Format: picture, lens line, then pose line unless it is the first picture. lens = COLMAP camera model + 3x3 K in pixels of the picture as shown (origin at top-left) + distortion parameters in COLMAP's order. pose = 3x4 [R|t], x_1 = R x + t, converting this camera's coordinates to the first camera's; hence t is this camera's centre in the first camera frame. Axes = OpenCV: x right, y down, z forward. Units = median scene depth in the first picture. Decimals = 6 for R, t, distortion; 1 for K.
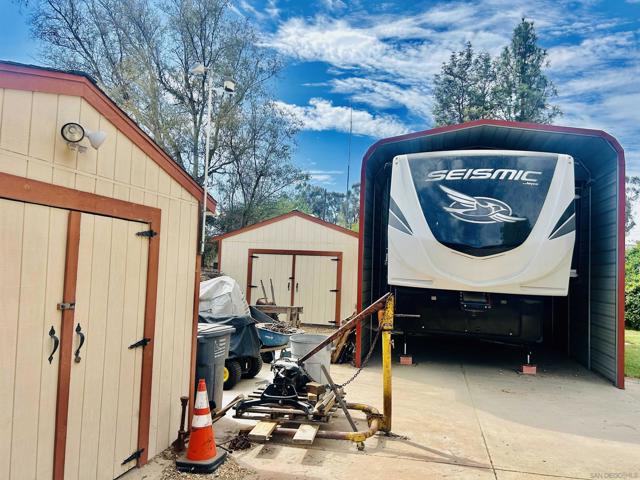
lens RADIAL K [[486.5, 0, 320.0], [0, 486.5, 240.0], [0, 0, 1]] dist [0.002343, -0.006734]
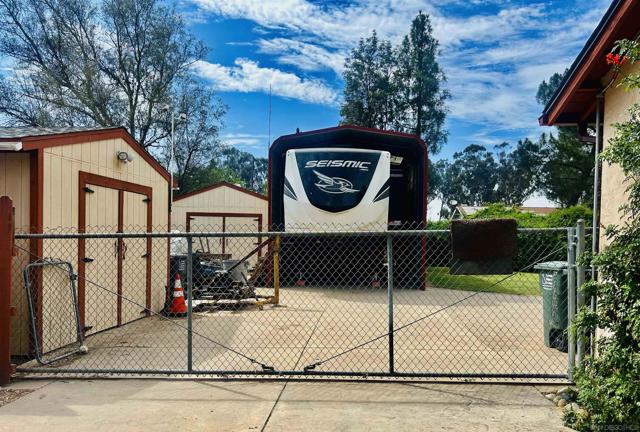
lens RADIAL K [[489.8, 0, 321.6], [0, 489.8, 237.6], [0, 0, 1]] dist [0.055987, -0.000498]
pose [[0.989293, -0.017745, 0.144857, 0.009266], [0.008317, 0.997822, 0.065435, 0.002464], [-0.145703, -0.063530, 0.987286, -0.216572]]
